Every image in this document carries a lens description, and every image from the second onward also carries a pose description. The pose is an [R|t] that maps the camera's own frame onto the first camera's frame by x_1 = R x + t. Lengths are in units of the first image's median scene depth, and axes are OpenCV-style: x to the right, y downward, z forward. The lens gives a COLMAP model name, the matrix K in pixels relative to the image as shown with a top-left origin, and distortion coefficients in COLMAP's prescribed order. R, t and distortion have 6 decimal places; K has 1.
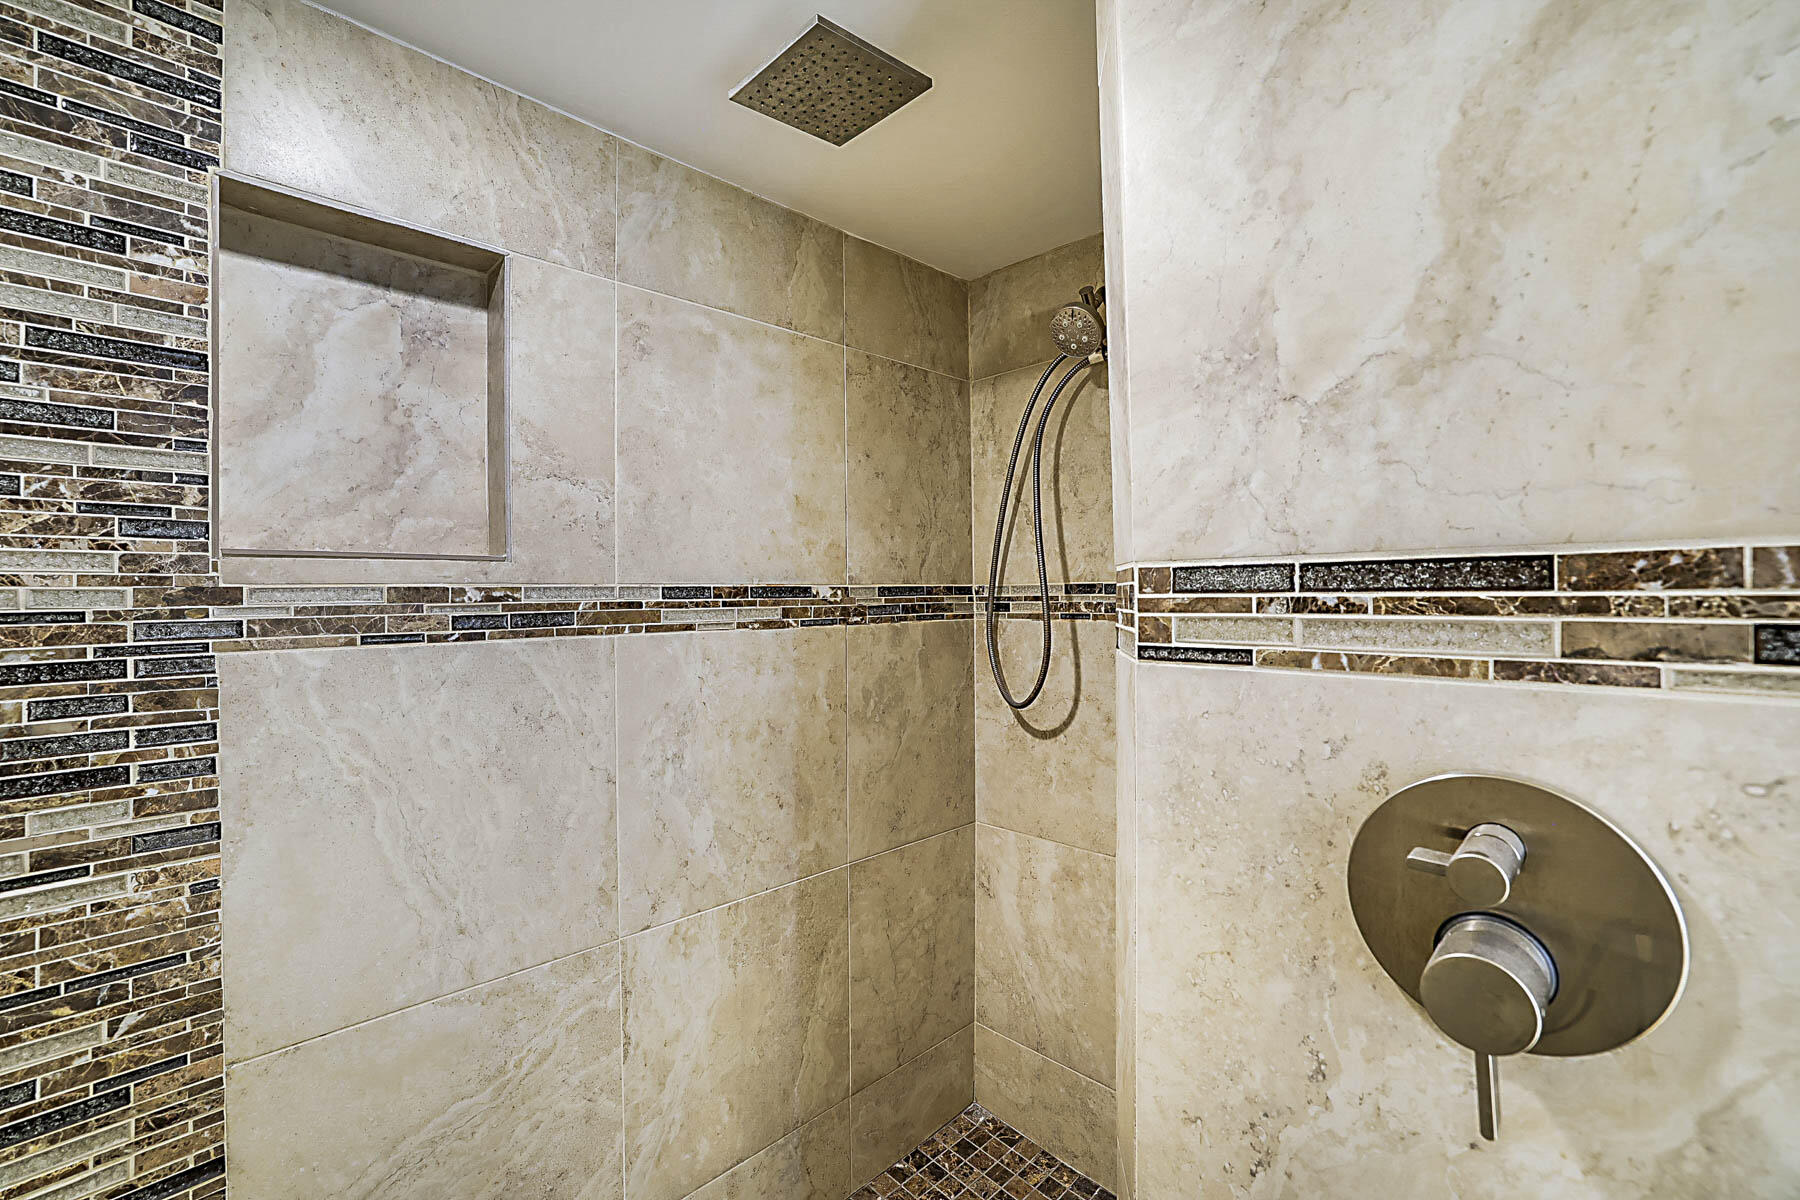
lens RADIAL K [[774.0, 0, 895.8], [0, 774.0, 594.4], [0, 0, 1]] dist [-0.021192, 0.004337]
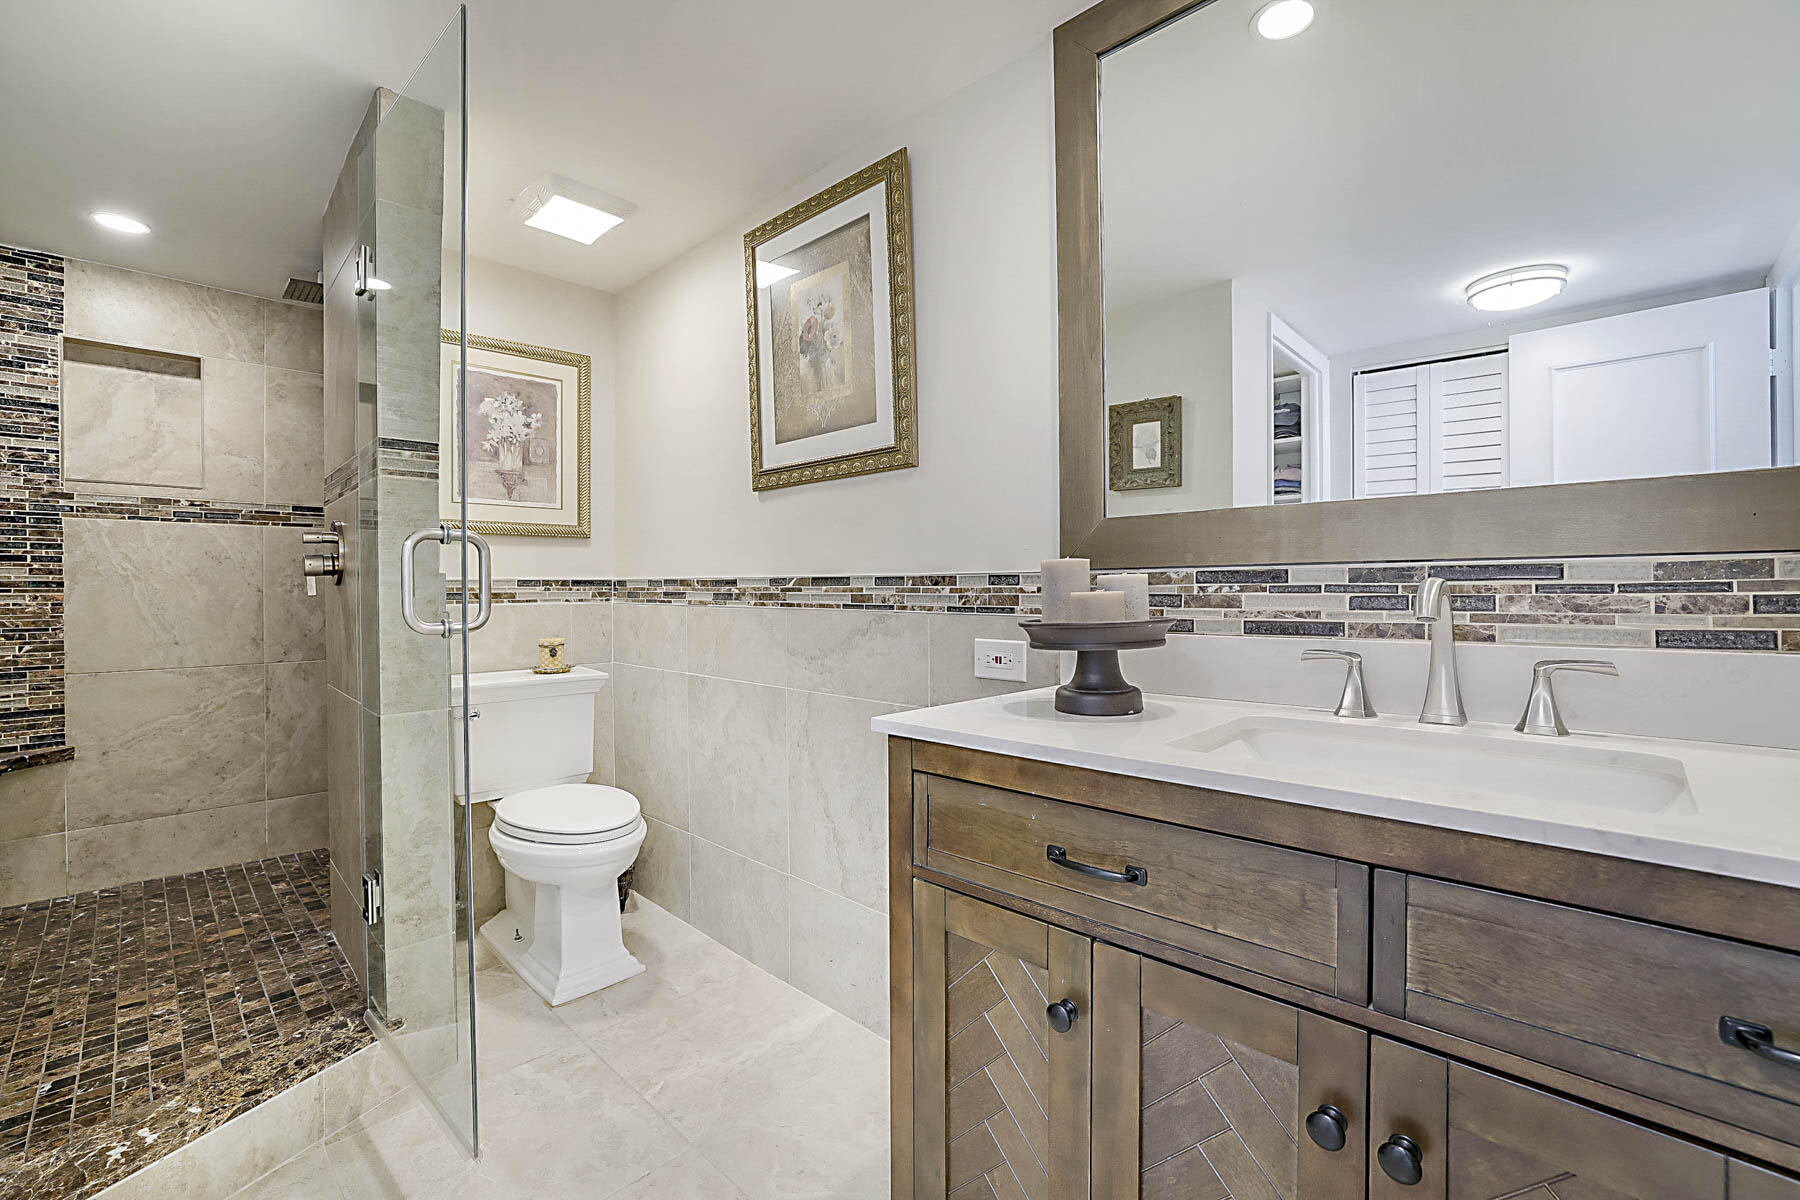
lens RADIAL K [[774.0, 0, 909.7], [0, 774.0, 596.2], [0, 0, 1]] dist [-0.021192, 0.004337]
pose [[0.999798, 0.004272, 0.019625, 1.879246], [-0.004403, 0.999968, 0.006628, 0.301060], [-0.019596, -0.006713, 0.999785, -1.591363]]
